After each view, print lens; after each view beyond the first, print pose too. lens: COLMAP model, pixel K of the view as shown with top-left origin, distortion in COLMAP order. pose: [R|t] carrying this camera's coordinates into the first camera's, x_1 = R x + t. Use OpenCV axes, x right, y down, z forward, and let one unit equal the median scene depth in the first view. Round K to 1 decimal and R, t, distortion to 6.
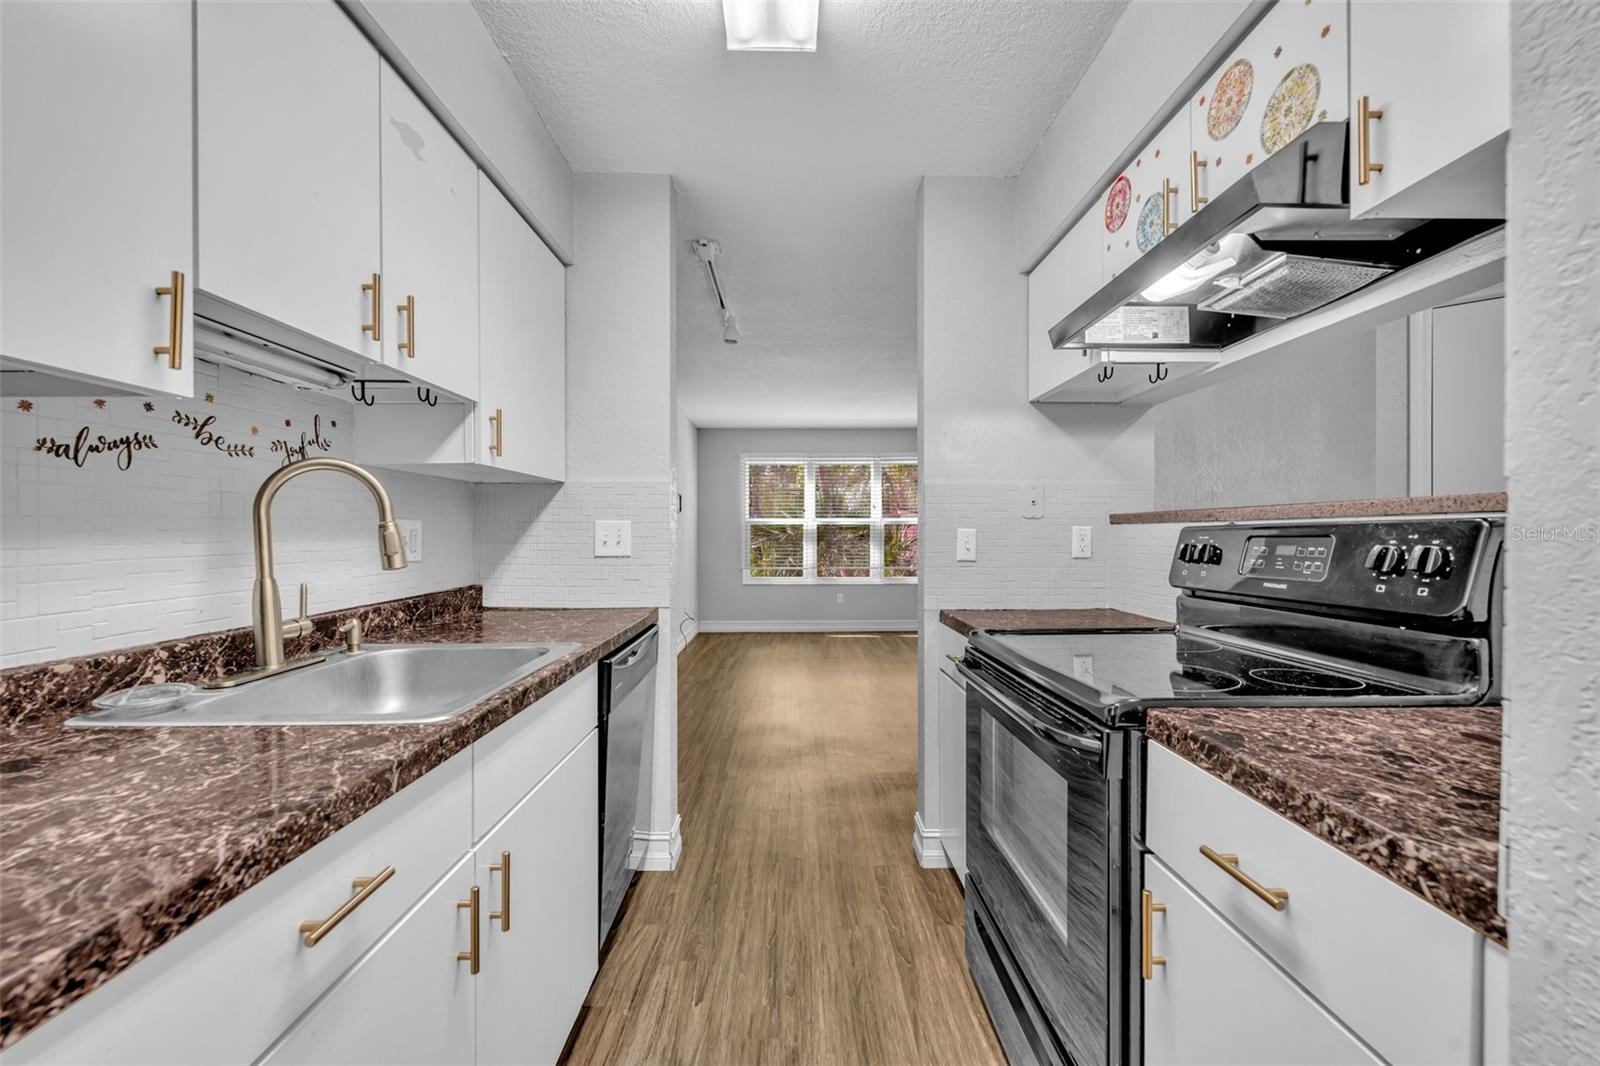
lens RADIAL K [[638.5, 0, 800.0], [0, 638.5, 533.0], [0, 0, 1]] dist [-0.000701, 0.000333]
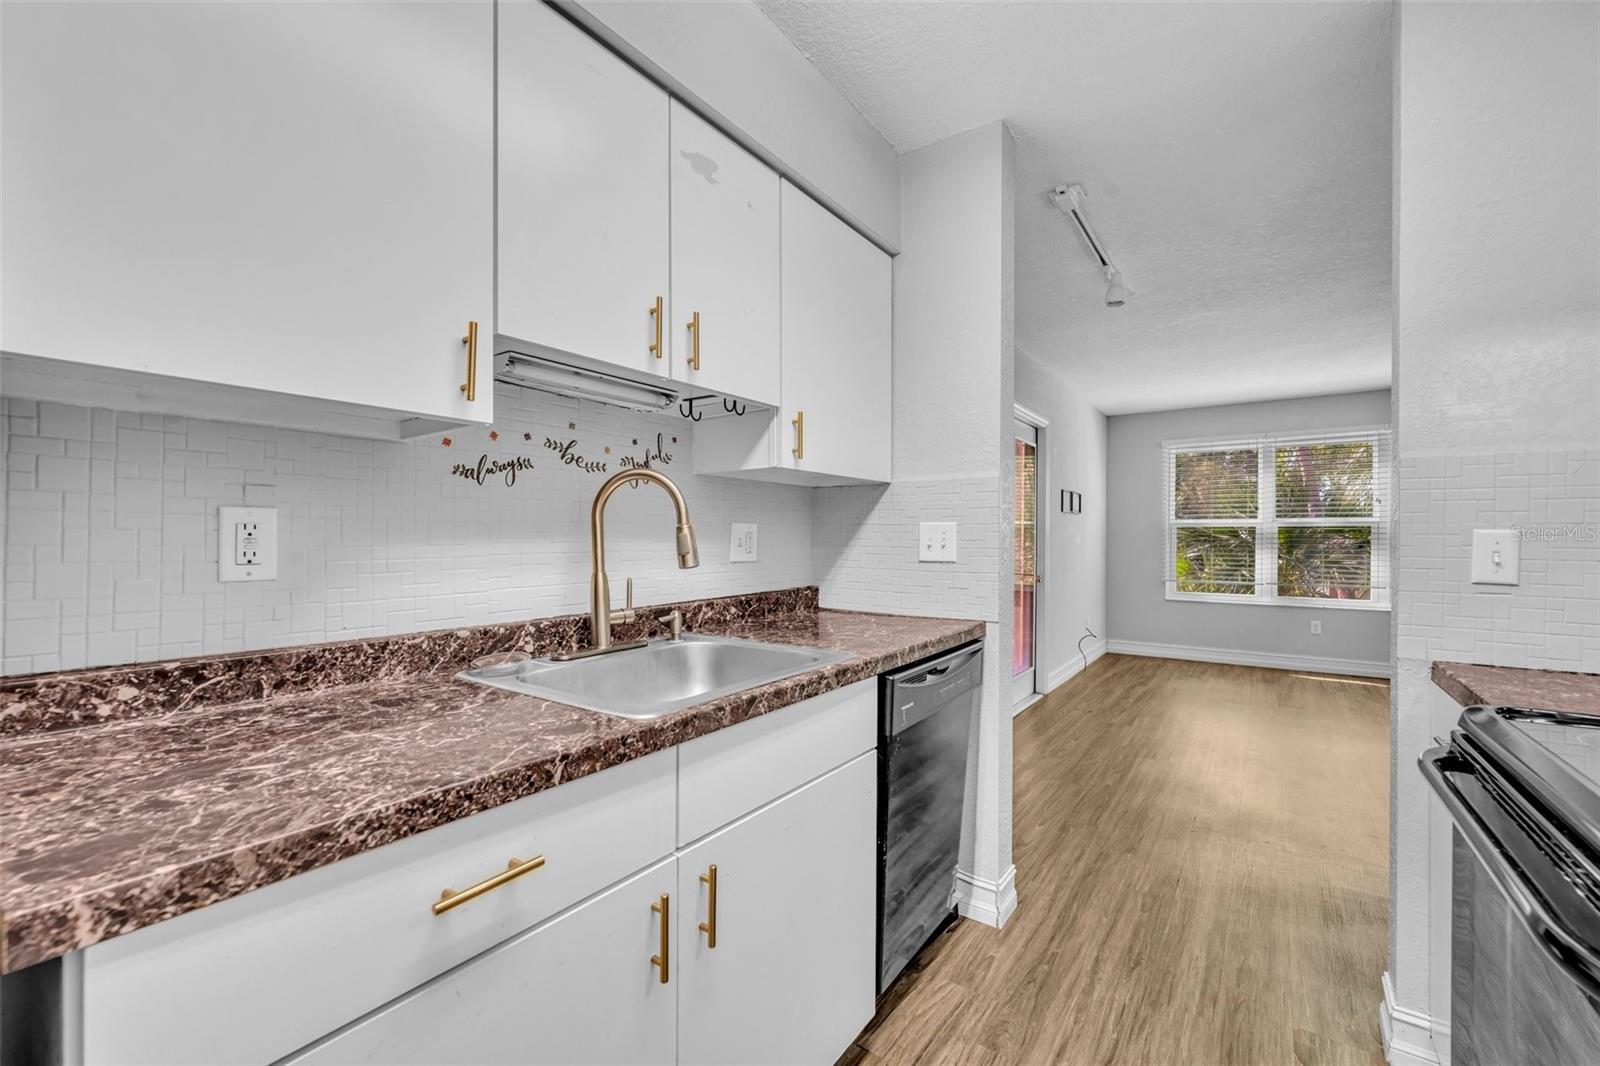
lens RADIAL K [[655.3, 0, 796.5], [0, 655.3, 538.1], [0, 0, 1]] dist [-0.001049, 0.000038]
pose [[0.803881, 0.003664, -0.594778, 0.168463], [-0.002953, 0.999993, 0.002170, 0.002738], [0.594782, 0.000012, 0.803887, 0.208741]]
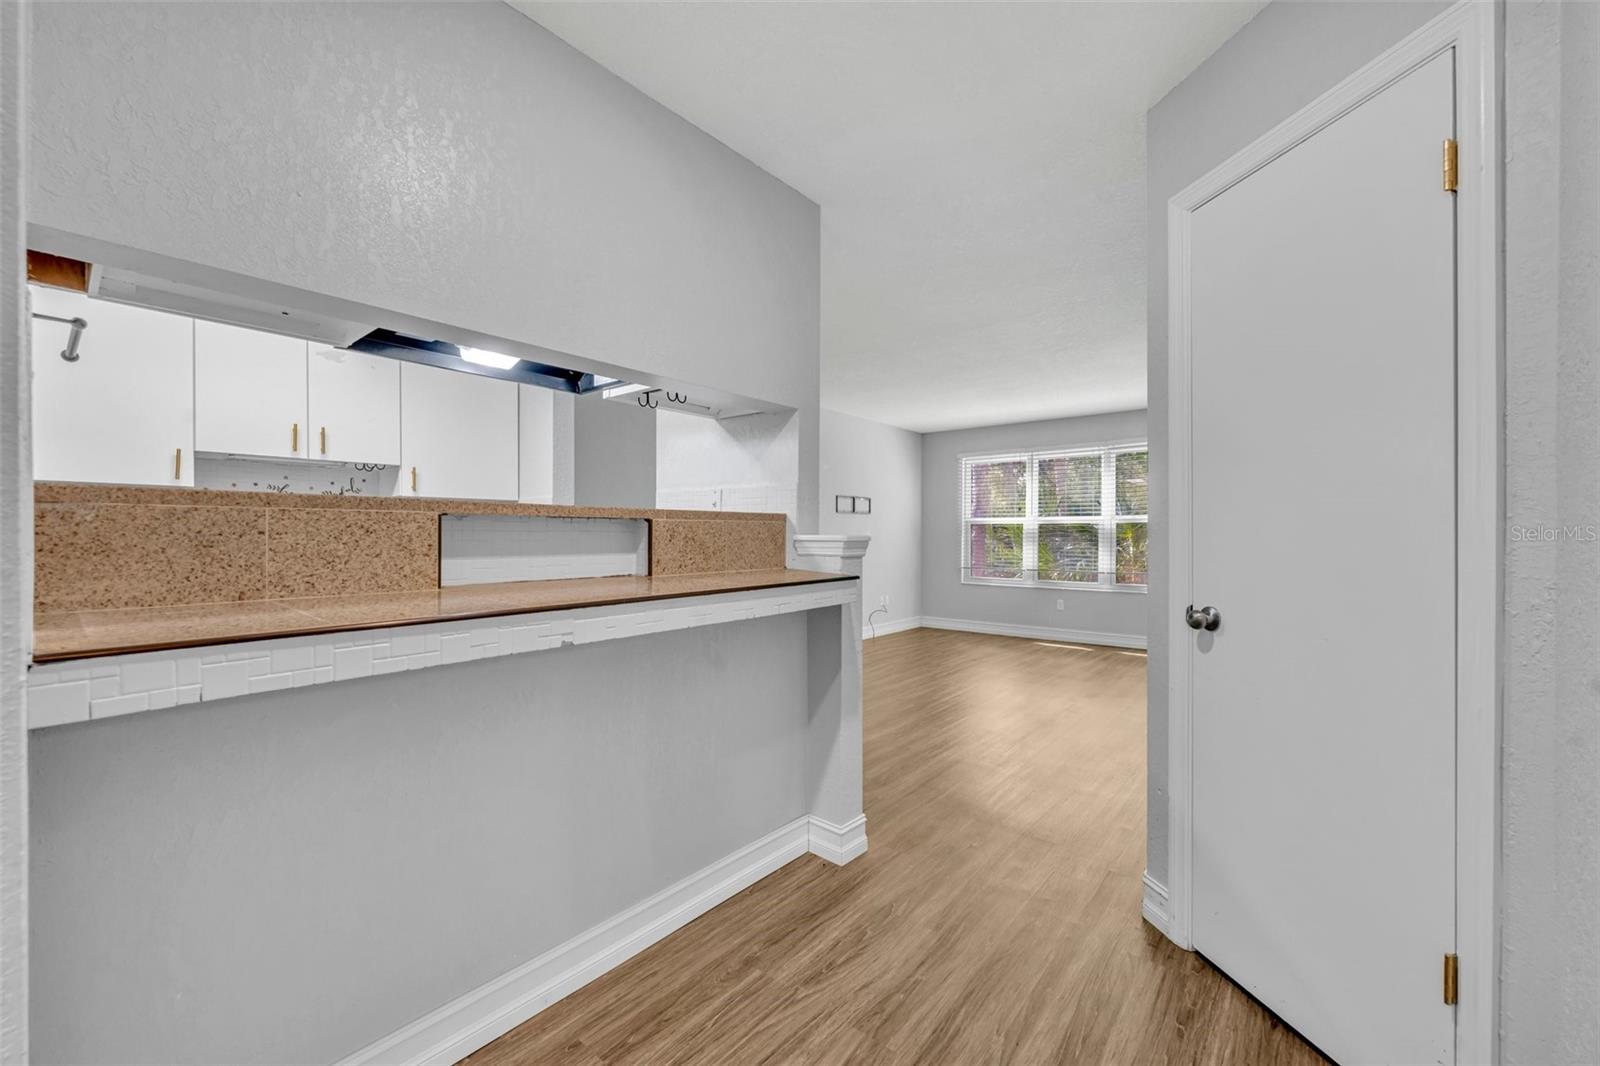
lens RADIAL K [[644.2, 0, 800.7], [0, 644.2, 535.6], [0, 0, 1]] dist [-0.001317, 0.000061]
pose [[0.762698, 0.003747, -0.646744, 2.087422], [-0.001634, 0.999991, 0.003867, 0.006987], [0.646753, -0.001892, 0.762697, 0.326674]]
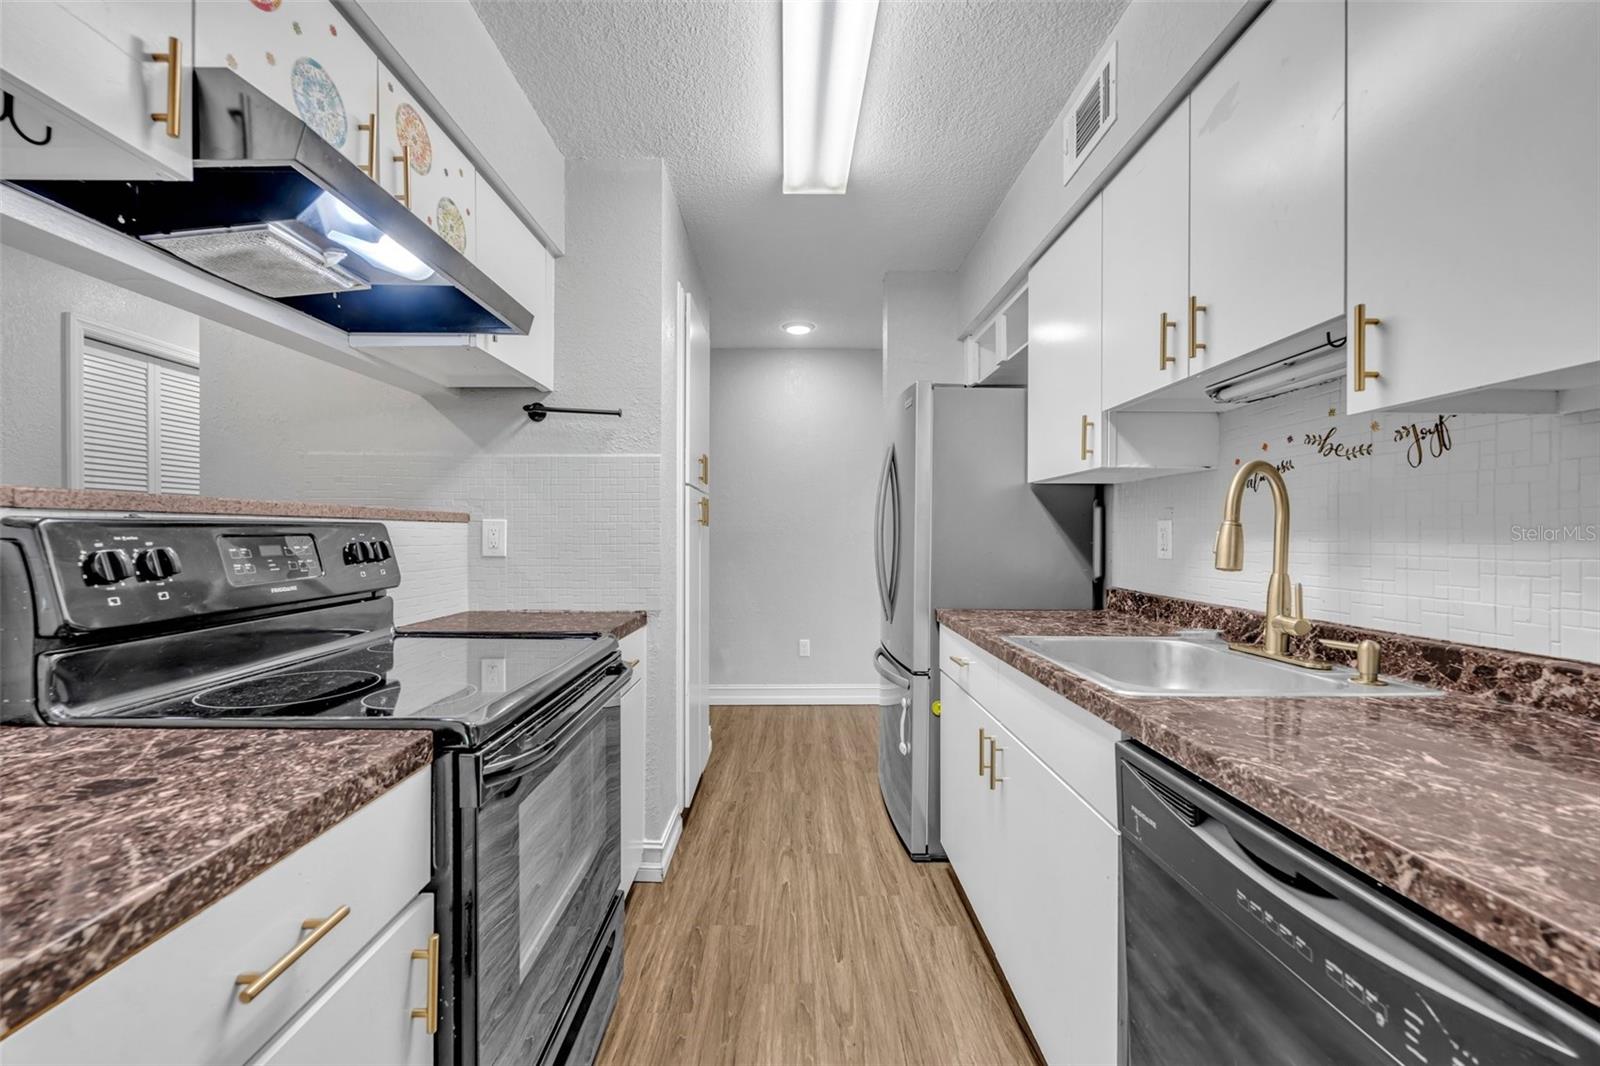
lens RADIAL K [[655.3, 0, 796.5], [0, 655.3, 538.1], [0, 0, 1]] dist [-0.001049, 0.000038]
pose [[-0.999949, 0.003416, -0.009486, 0.026314], [0.003423, 0.999994, -0.000647, 0.004997], [0.009484, -0.000680, -0.999955, 0.952686]]
